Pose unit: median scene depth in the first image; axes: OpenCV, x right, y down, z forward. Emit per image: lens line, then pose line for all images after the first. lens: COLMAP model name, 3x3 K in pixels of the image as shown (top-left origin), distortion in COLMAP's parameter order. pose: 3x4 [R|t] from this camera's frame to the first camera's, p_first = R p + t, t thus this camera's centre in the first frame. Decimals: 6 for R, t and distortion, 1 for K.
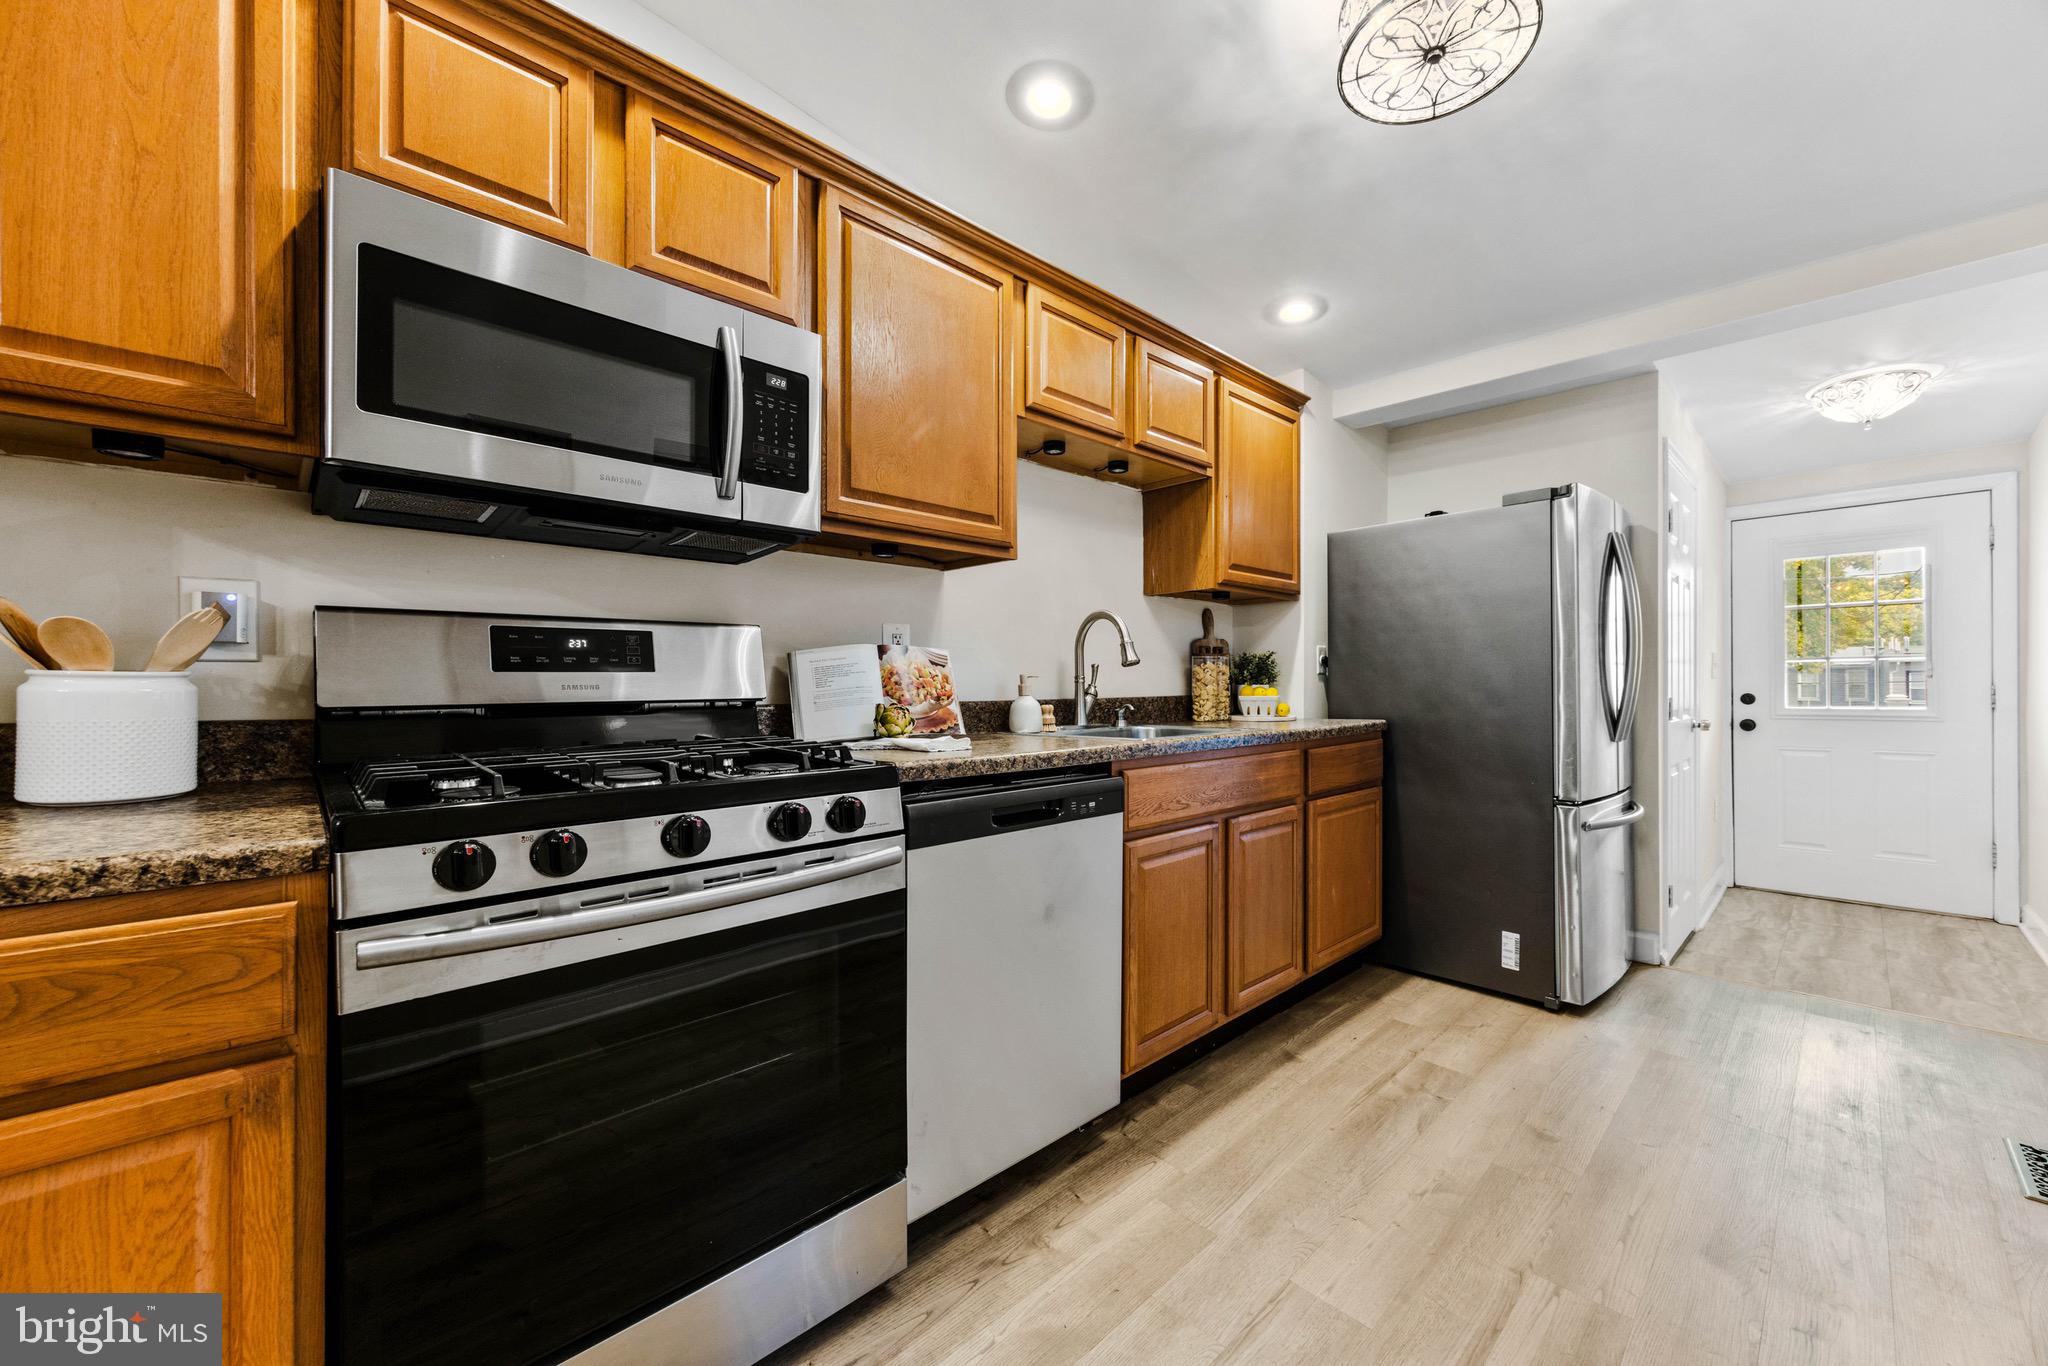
lens RADIAL K [[790.2, 0, 1031.4], [0, 790.2, 682.0], [0, 0, 1]] dist [-0.000550, -0.000002]
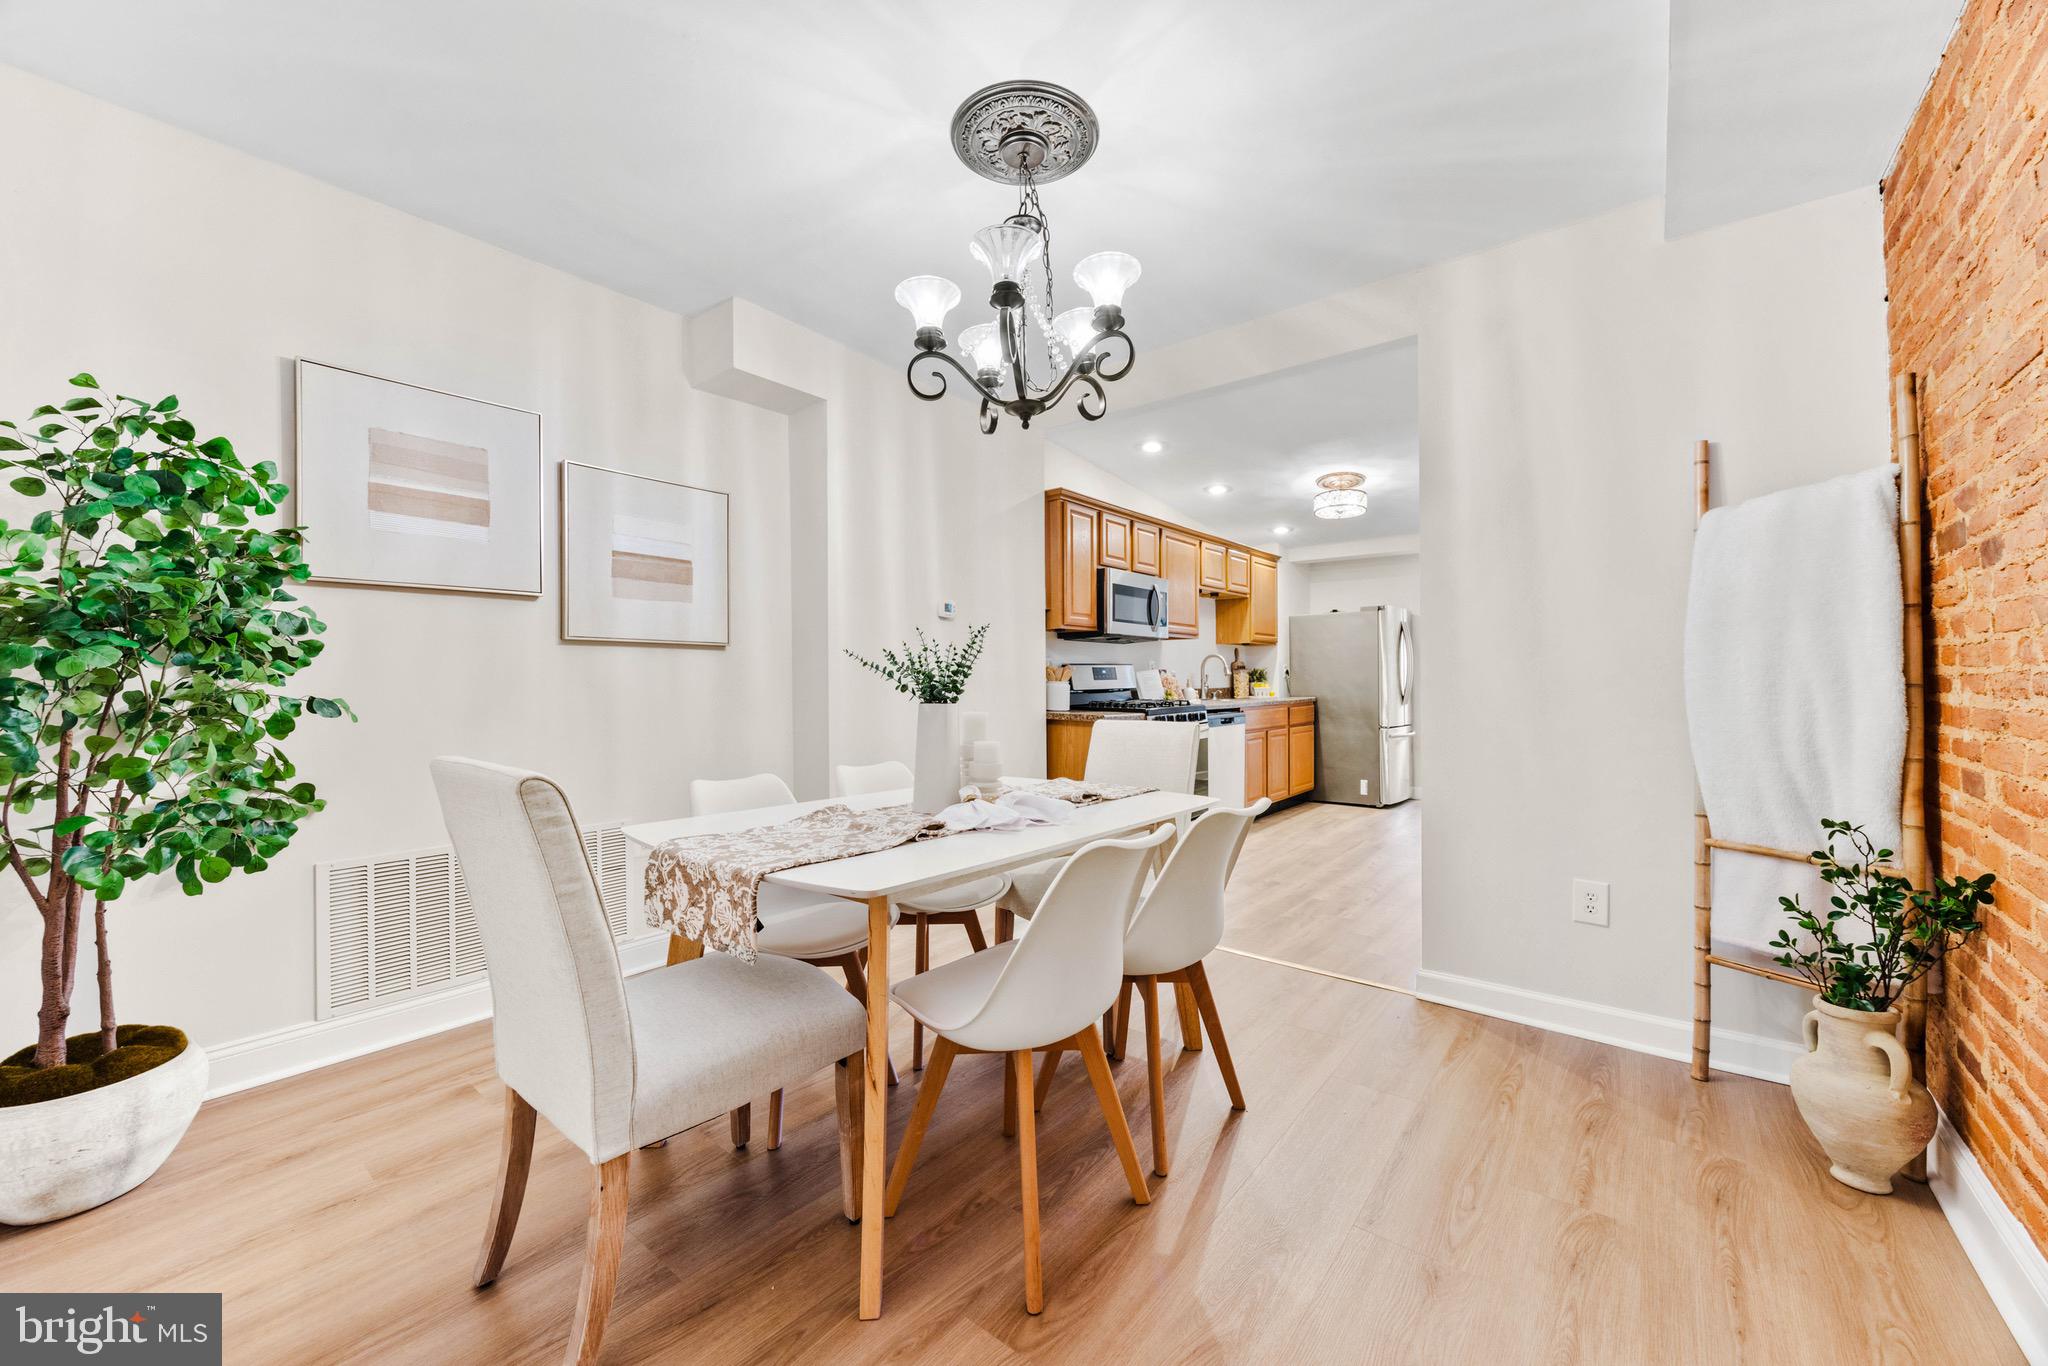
lens RADIAL K [[790.2, 0, 1006.0], [0, 790.2, 676.5], [0, 0, 1]] dist [-0.000550, -0.000002]
pose [[0.994702, -0.002707, 0.102766, -0.747469], [0.002978, 0.999992, -0.002487, -0.010723], [-0.102758, 0.002780, 0.994702, -1.319333]]
